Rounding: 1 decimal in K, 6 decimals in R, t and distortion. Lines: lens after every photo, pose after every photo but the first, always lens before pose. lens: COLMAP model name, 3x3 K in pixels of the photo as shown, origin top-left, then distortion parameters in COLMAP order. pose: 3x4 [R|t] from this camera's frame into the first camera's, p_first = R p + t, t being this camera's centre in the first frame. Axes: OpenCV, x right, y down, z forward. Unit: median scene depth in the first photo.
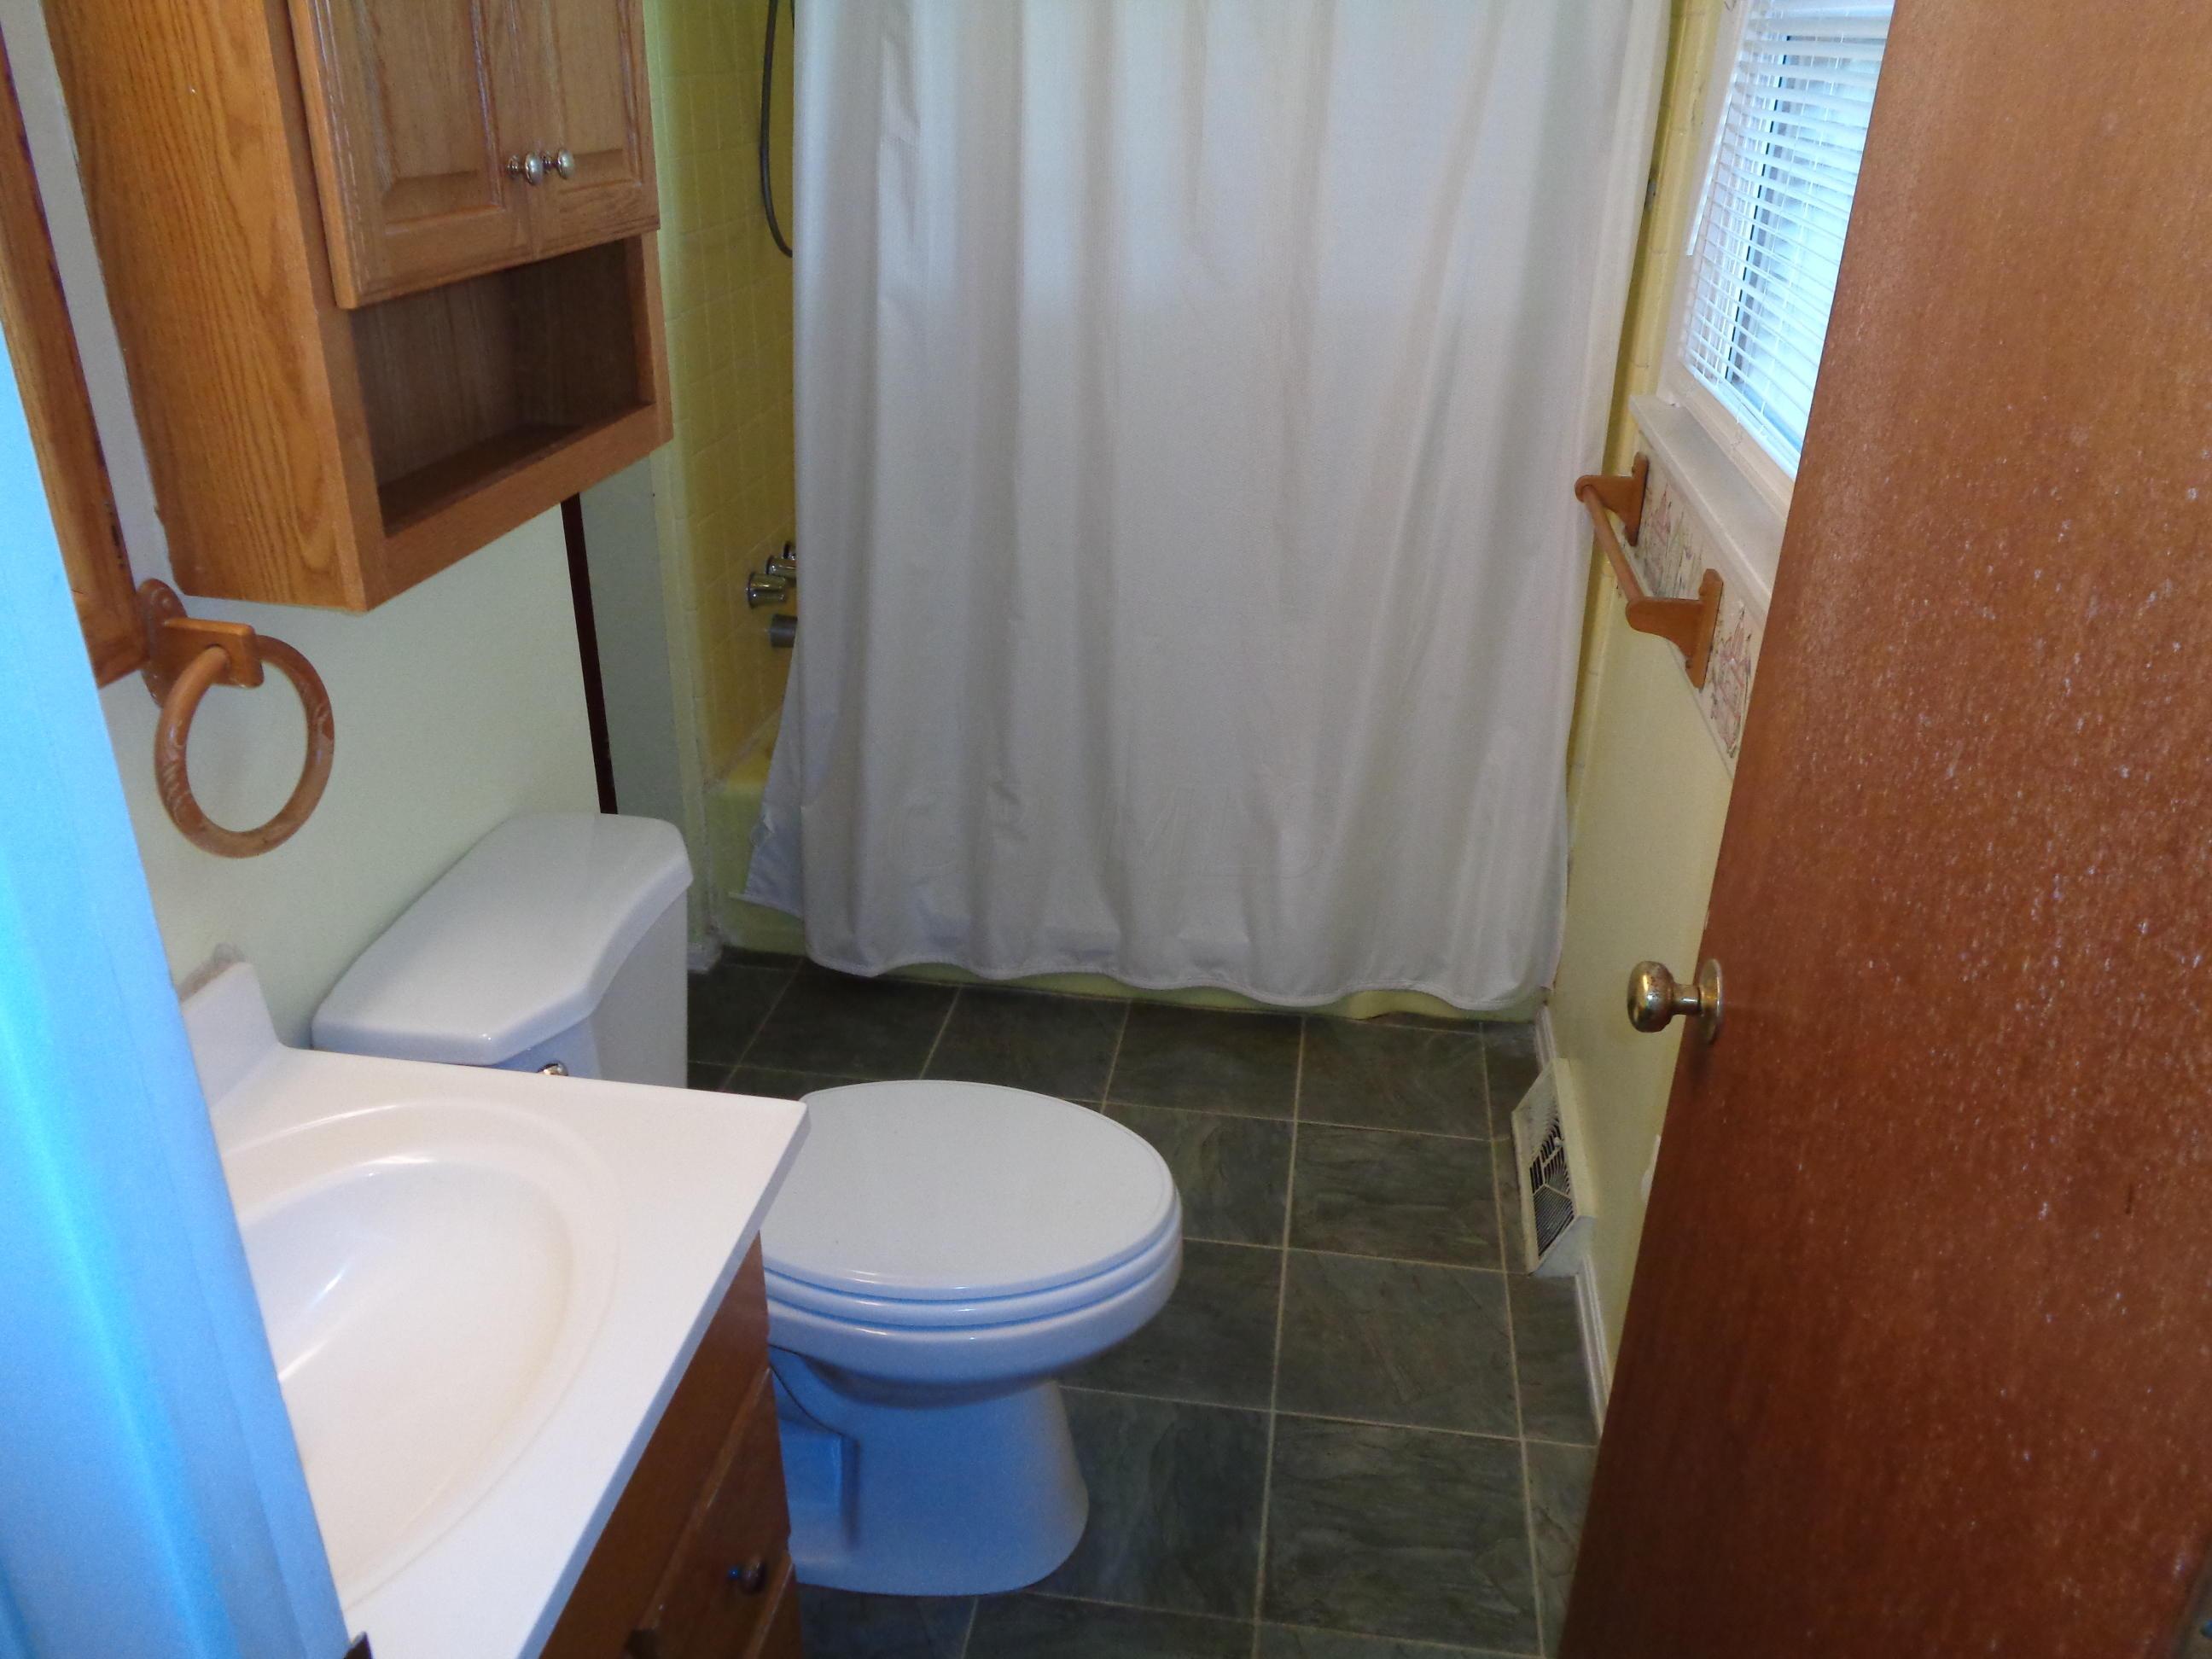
lens RADIAL K [[1680.0, 0, 1136.6], [0, 1680.0, 824.6], [0, 0, 1]] dist [-0.088812, 0.208310]
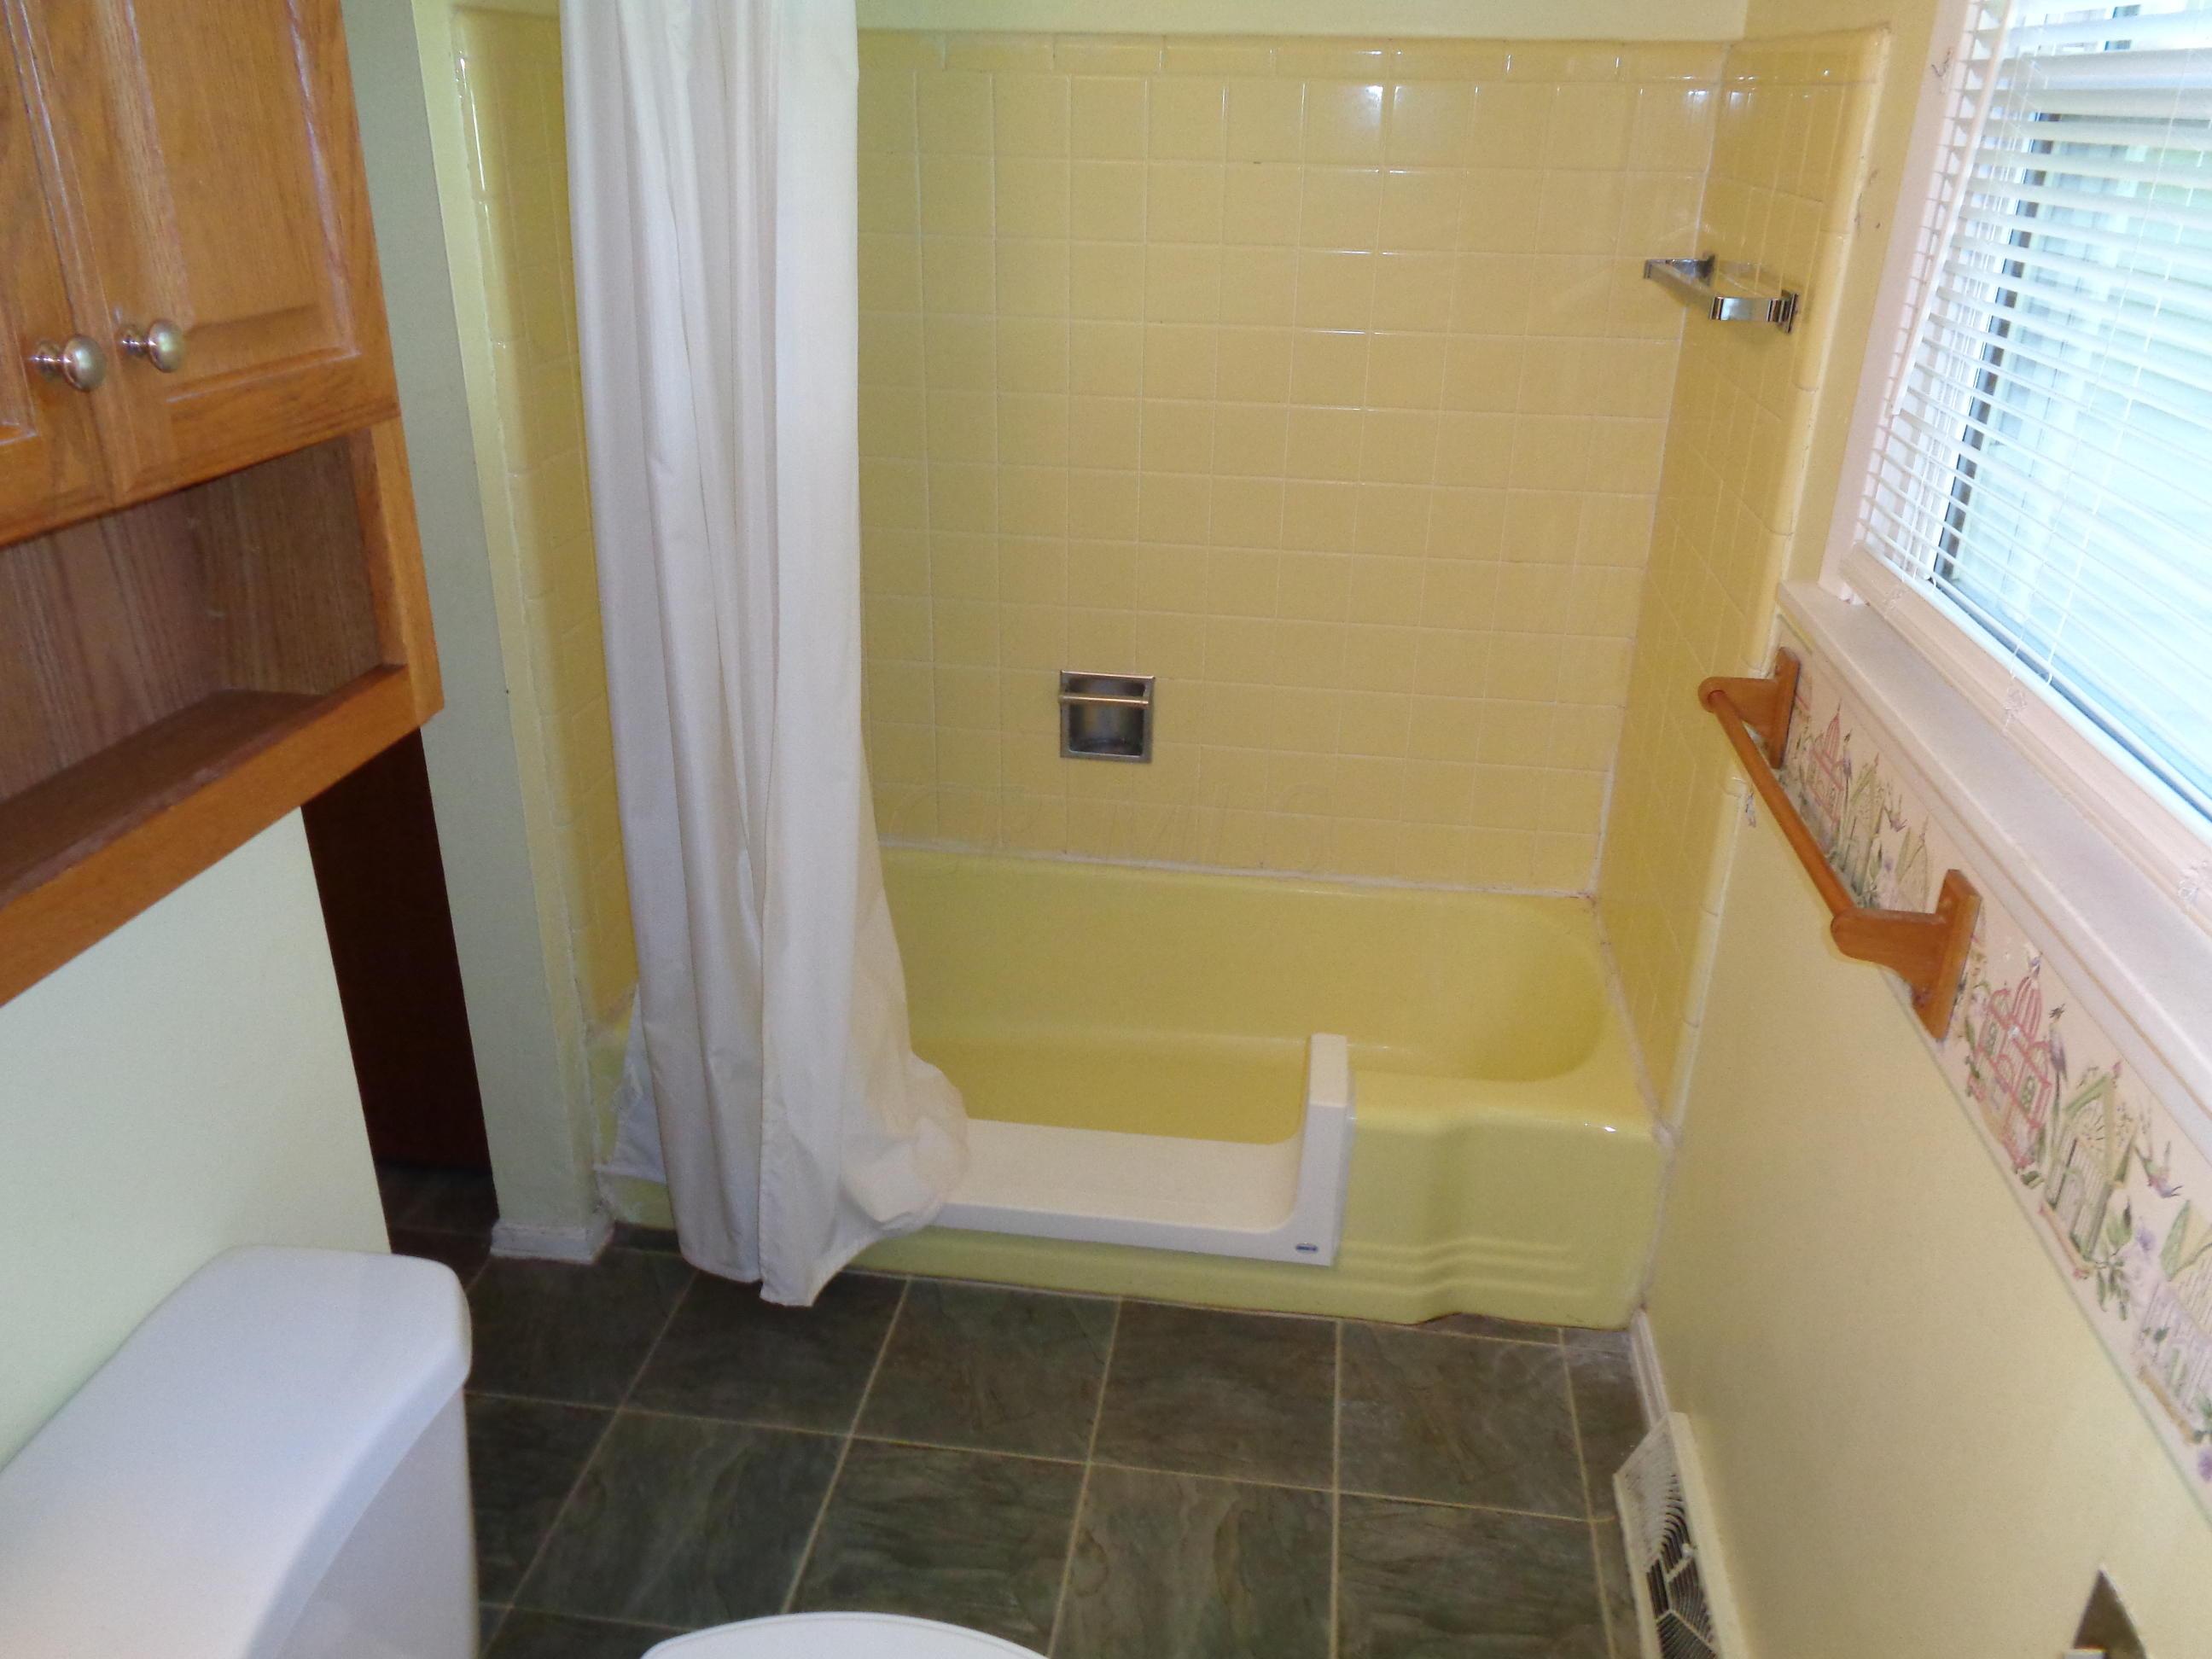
lens RADIAL K [[1643.5, 0, 1117.9], [0, 1643.5, 832.7], [0, 0, 1]] dist [-0.001948, 0.002720]
pose [[0.999954, -0.007020, -0.006490, 0.000397], [0.006855, 0.999661, -0.025104, -0.119658], [0.006664, 0.025058, 0.999664, 0.243452]]
